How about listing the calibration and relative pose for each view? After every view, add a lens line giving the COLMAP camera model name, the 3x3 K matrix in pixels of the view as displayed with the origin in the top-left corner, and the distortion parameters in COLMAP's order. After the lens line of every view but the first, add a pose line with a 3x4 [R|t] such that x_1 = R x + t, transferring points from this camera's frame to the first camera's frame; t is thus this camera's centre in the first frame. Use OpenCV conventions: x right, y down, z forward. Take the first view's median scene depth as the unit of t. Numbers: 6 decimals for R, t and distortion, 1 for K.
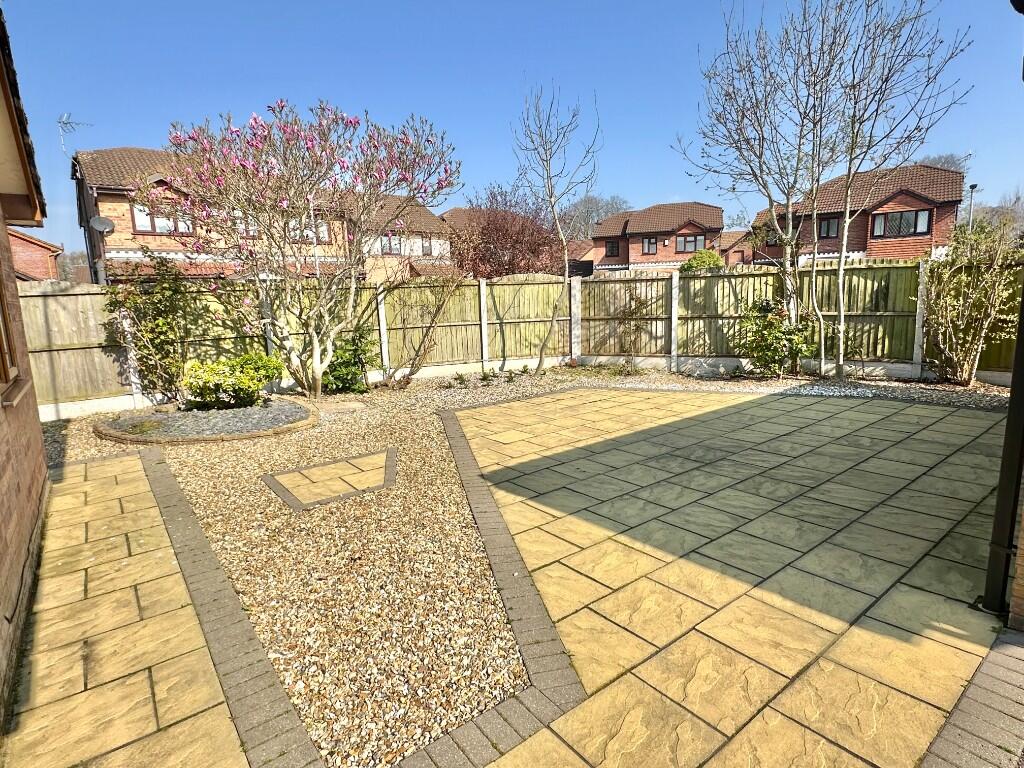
lens RADIAL K [[553.0, 0, 516.9], [0, 553.0, 384.7], [0, 0, 1]] dist [-0.000518, 0.000148]
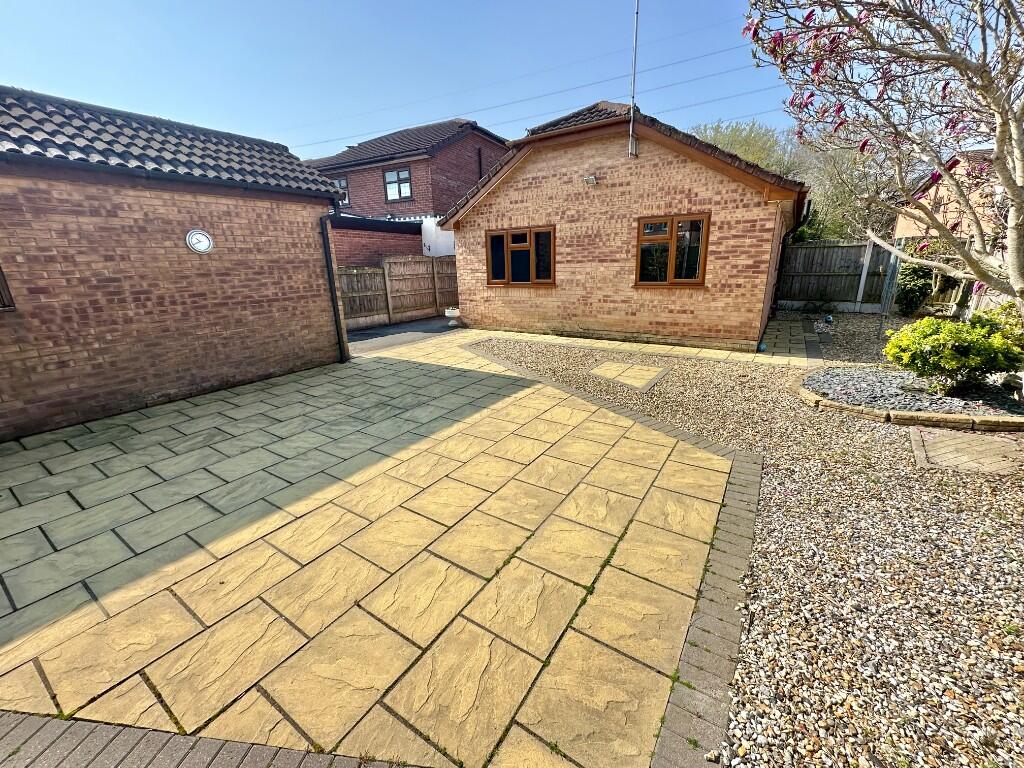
lens RADIAL K [[407.9, 0, 513.9], [0, 407.9, 383.7], [0, 0, 1]] dist [-0.001814, 0.000798]
pose [[-0.945962, 0.148618, -0.288216, 0.299429], [0.006567, 0.897392, 0.441185, -0.299732], [0.324211, 0.415451, -0.849875, 1.774013]]
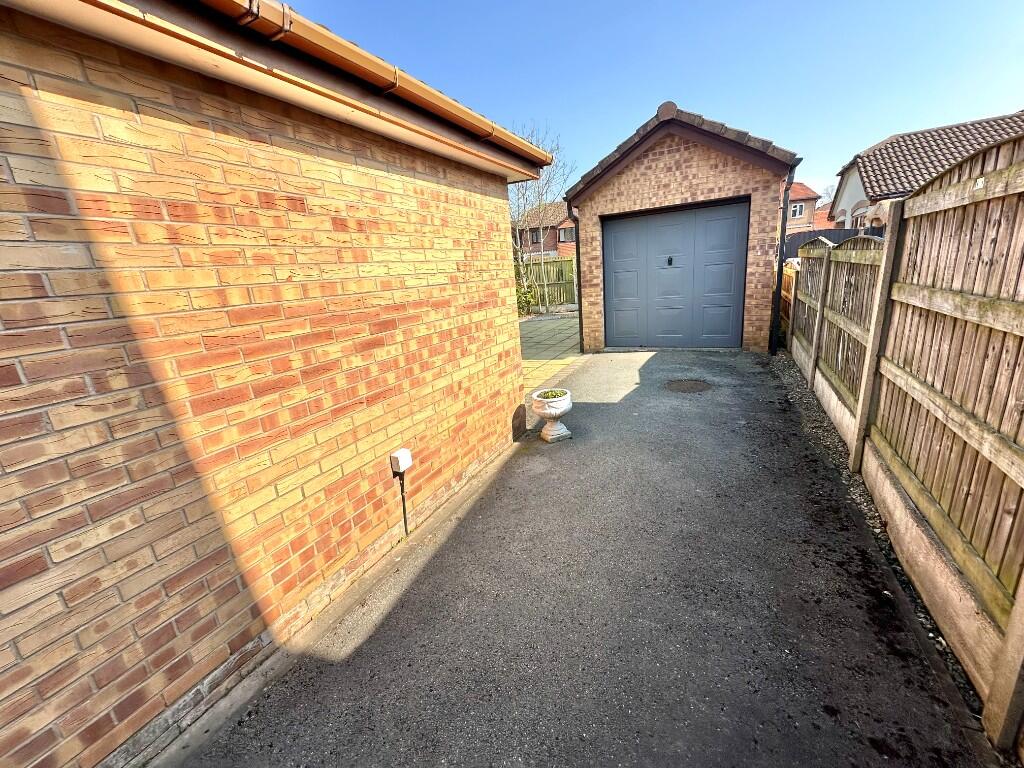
lens RADIAL K [[407.9, 0, 512.7], [0, 407.9, 387.4], [0, 0, 1]] dist [-0.001814, 0.000798]
pose [[0.905587, -0.160897, 0.392459, -0.356180], [0.128353, 0.985831, 0.107992, 0.137761], [-0.404274, -0.047422, 0.913408, -0.690713]]
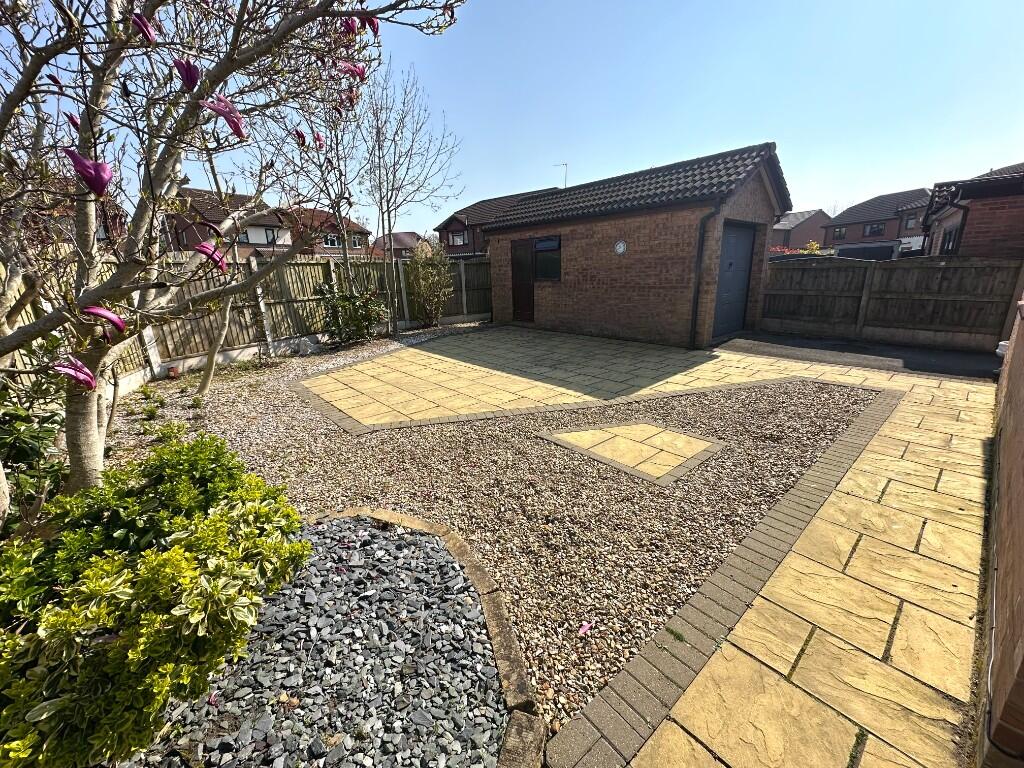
lens RADIAL K [[407.9, 0, 511.8], [0, 407.9, 382.7], [0, 0, 1]] dist [-0.001814, 0.000798]
pose [[-0.051210, -0.230657, 0.971687, -0.925423], [0.190175, 0.952908, 0.236222, -0.140857], [-0.980414, 0.196887, -0.004933, 1.122217]]
